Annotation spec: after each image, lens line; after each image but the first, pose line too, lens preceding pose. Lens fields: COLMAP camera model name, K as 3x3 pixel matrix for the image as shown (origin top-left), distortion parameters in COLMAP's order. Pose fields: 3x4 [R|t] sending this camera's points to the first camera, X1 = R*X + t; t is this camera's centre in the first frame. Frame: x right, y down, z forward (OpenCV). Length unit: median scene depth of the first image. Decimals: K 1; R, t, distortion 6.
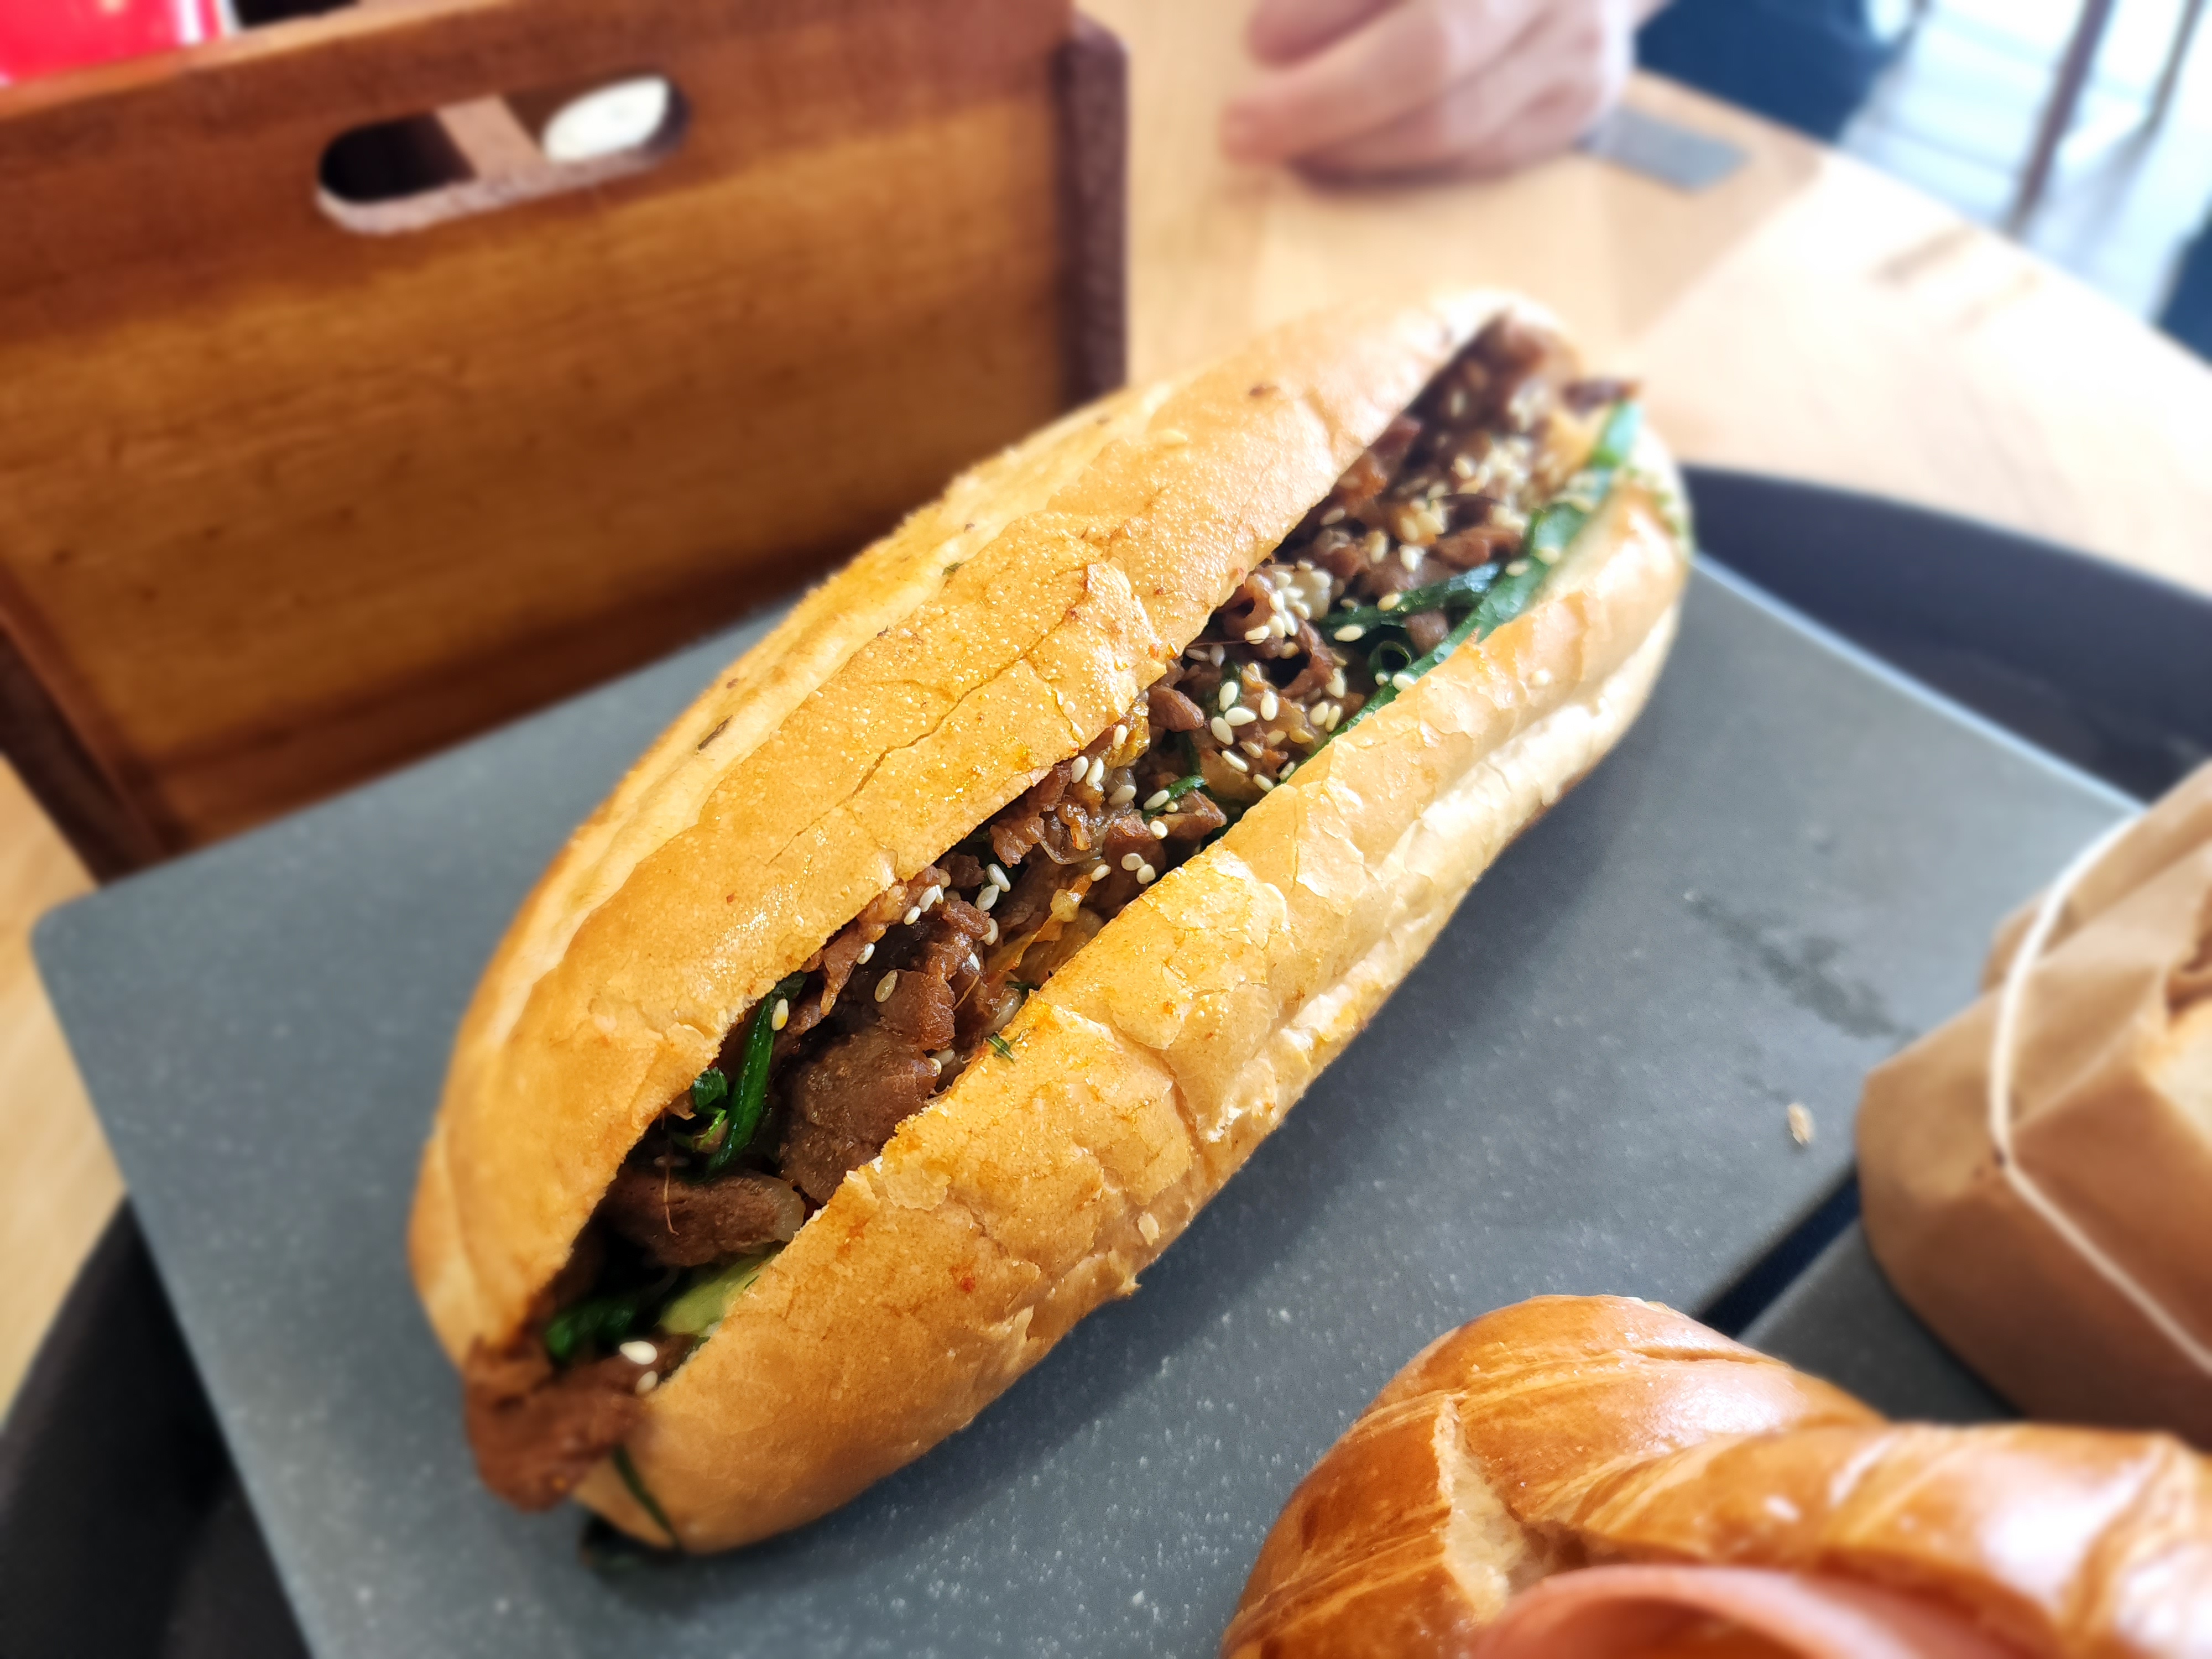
lens RADIAL K [[1487.8, 0, 1104.5], [0, 1487.8, 870.3], [0, 0, 1]] dist [0.006193, -0.002237]
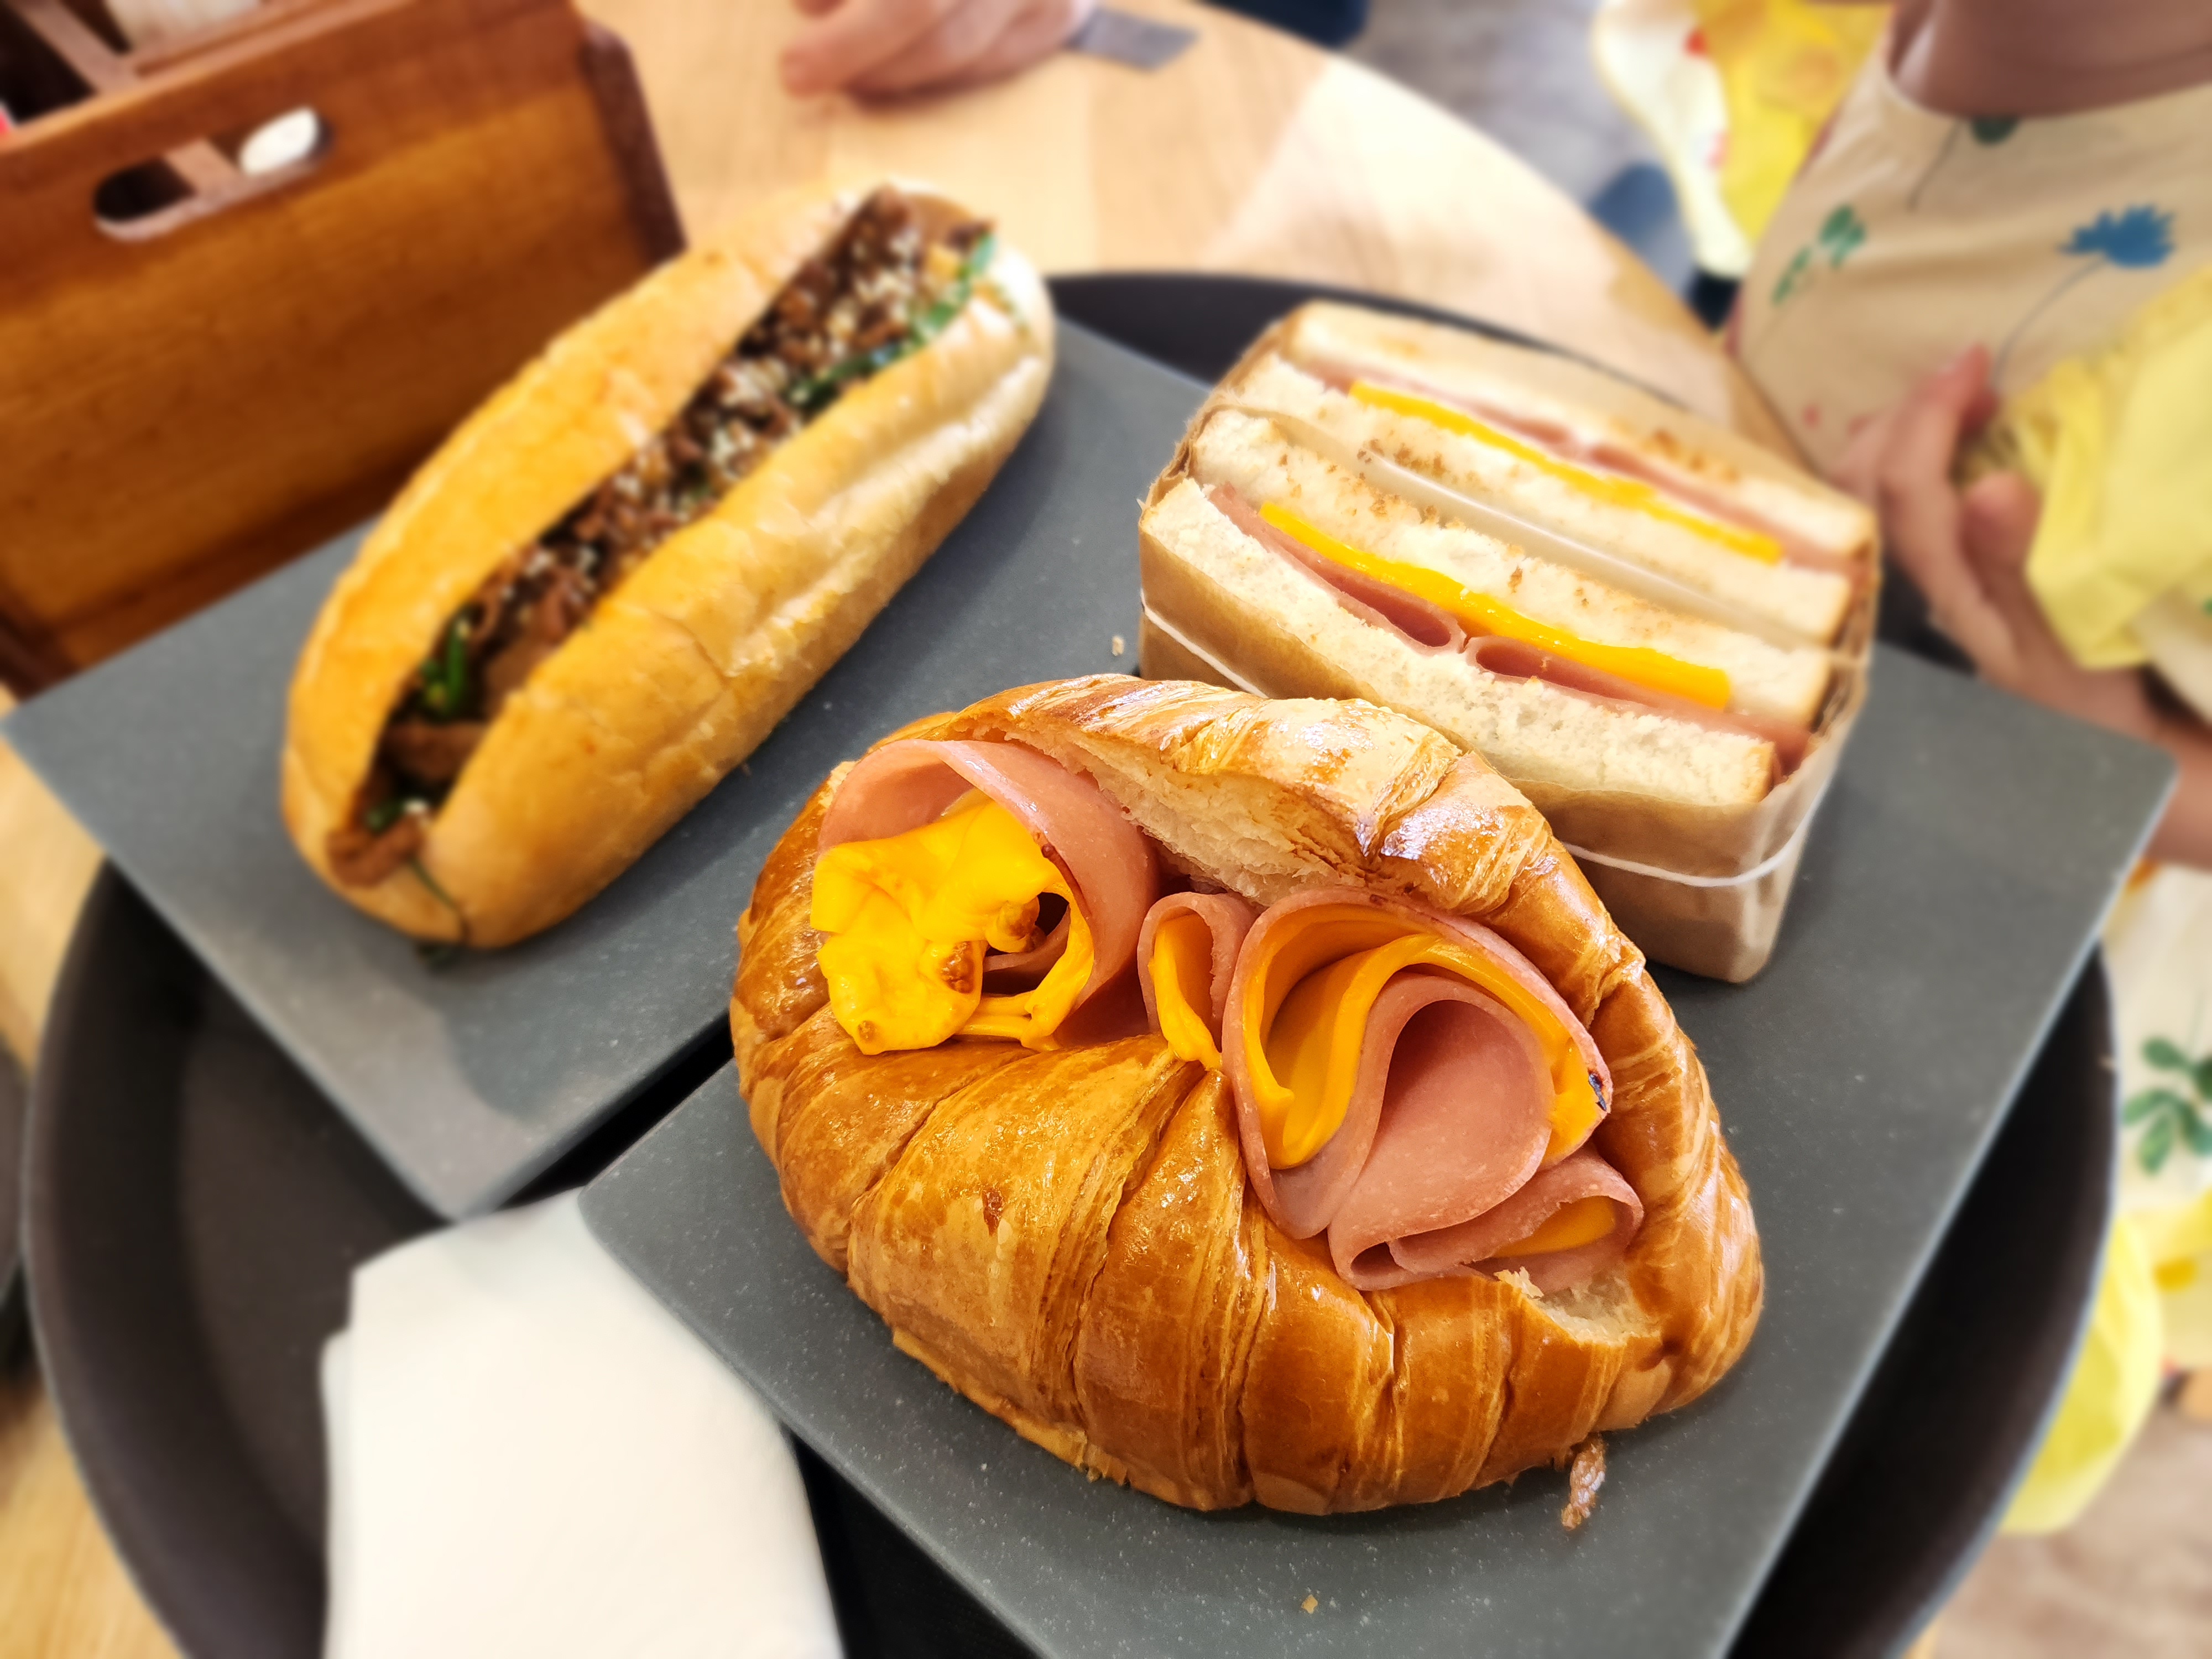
lens RADIAL K [[1475.2, 0, 1106.0], [0, 1475.2, 829.5], [0, 0, 1]] dist [0.064887, -0.065103]
pose [[0.981286, -0.176950, 0.075935, 0.270590], [0.174483, 0.983925, 0.038034, 0.292120], [-0.081445, -0.024073, 0.996387, -0.648943]]
